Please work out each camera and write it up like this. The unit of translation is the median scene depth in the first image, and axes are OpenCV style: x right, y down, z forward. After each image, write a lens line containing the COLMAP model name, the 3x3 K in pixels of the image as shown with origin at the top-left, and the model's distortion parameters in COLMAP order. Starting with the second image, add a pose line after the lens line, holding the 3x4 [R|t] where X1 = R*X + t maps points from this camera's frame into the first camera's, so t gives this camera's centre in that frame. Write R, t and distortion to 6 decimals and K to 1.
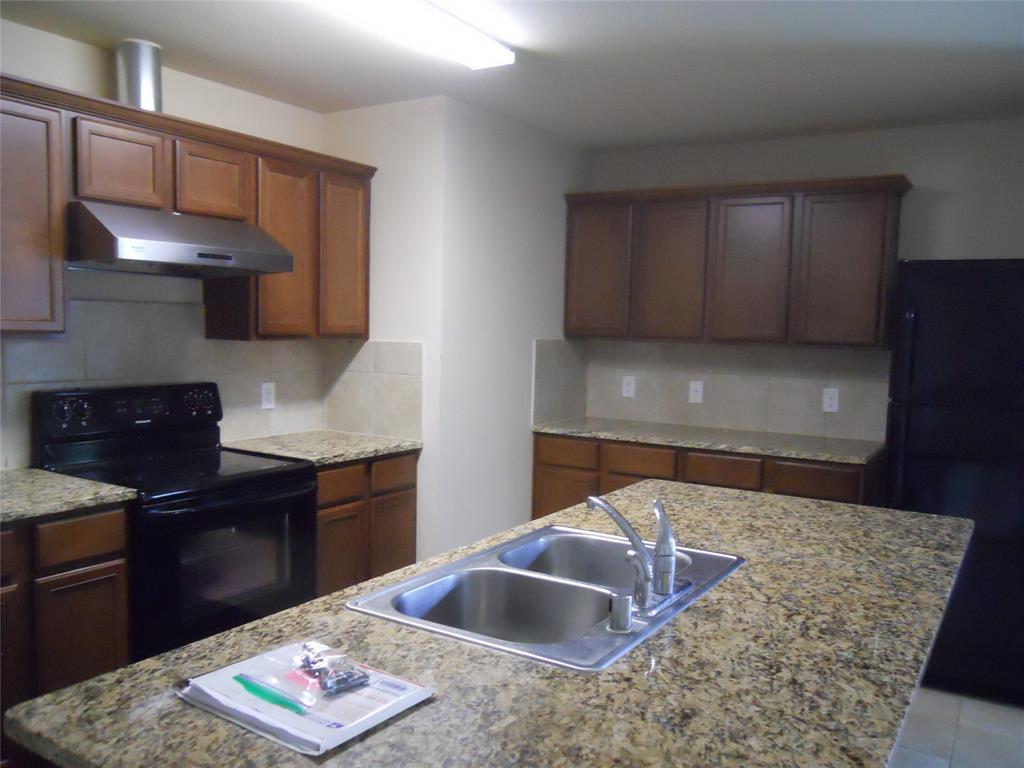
lens RADIAL K [[849.2, 0, 512.6], [0, 849.2, 412.0], [0, 0, 1]] dist [-0.042917, 0.014522]
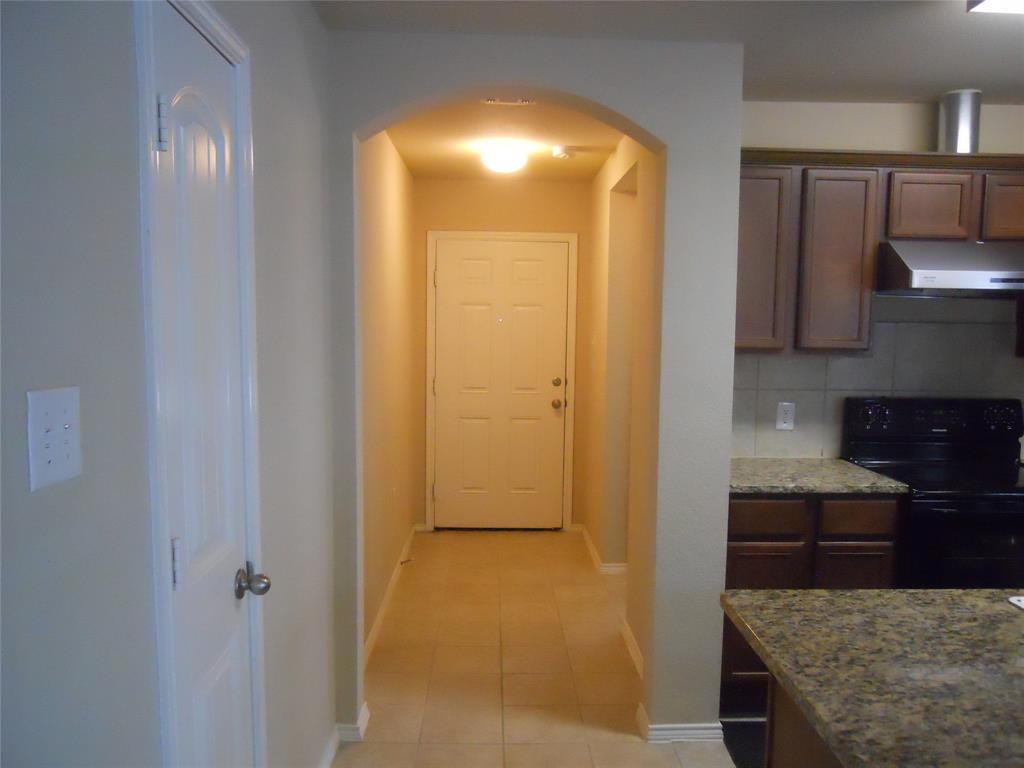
lens RADIAL K [[849.2, 0, 512.6], [0, 849.2, 412.0], [0, 0, 1]] dist [-0.042917, 0.014522]
pose [[0.549656, 0.070582, -0.832404, 0.202545], [-0.084031, 0.996042, 0.028970, 0.002875], [0.831154, 0.054025, 0.553412, -0.099641]]
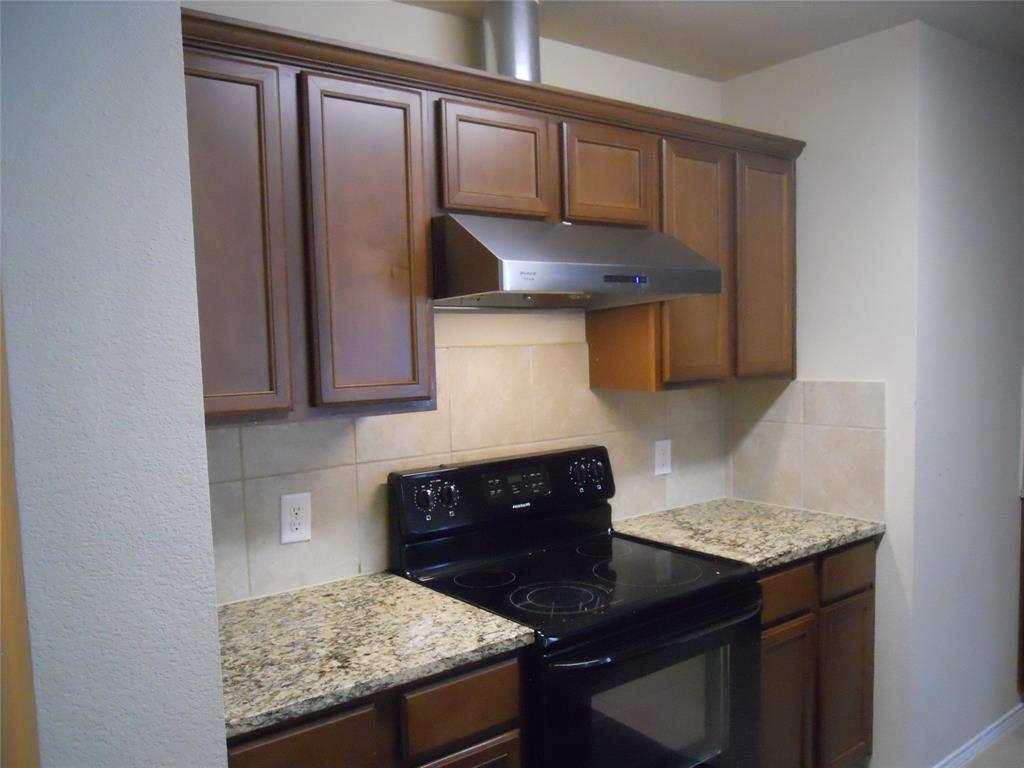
lens RADIAL K [[849.2, 0, 512.6], [0, 849.2, 412.0], [0, 0, 1]] dist [-0.042917, 0.014522]
pose [[0.937016, -0.021356, -0.348634, -0.209031], [0.015219, 0.999677, -0.020333, -0.065715], [0.348956, 0.013747, 0.937038, 0.333943]]
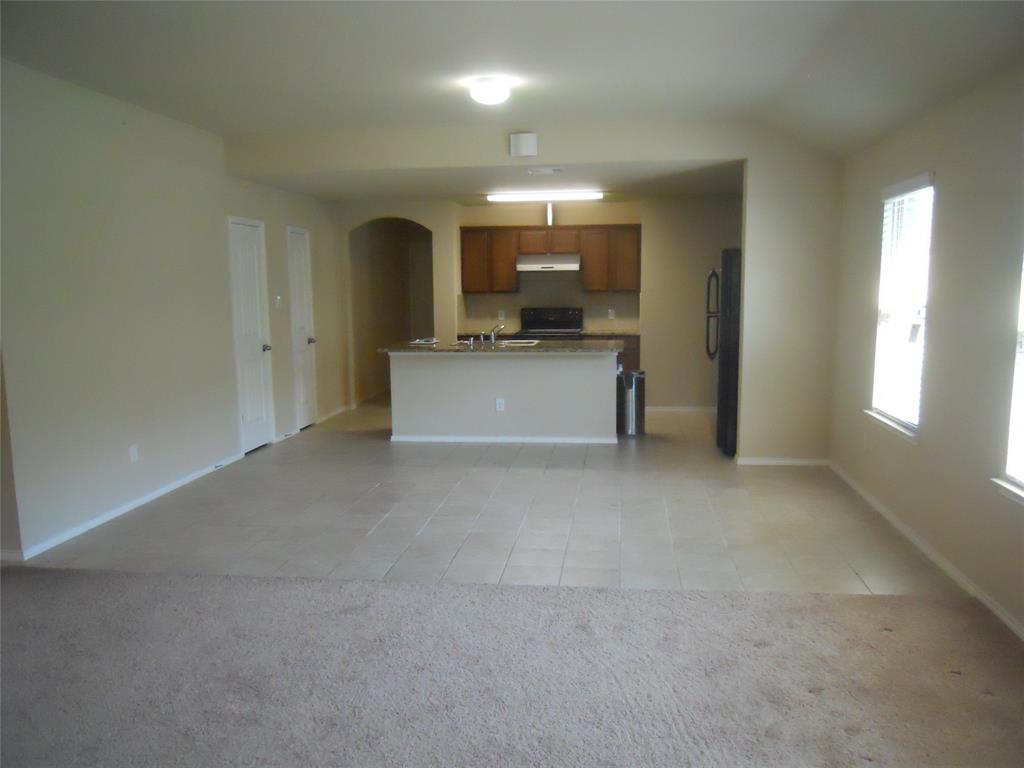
lens RADIAL K [[849.2, 0, 512.6], [0, 849.2, 412.0], [0, 0, 1]] dist [-0.042917, 0.014522]
pose [[0.417801, 0.113711, -0.901394, 2.849537], [-0.068408, 0.993258, 0.093592, 0.081951], [0.905959, 0.022560, 0.422763, -0.571977]]
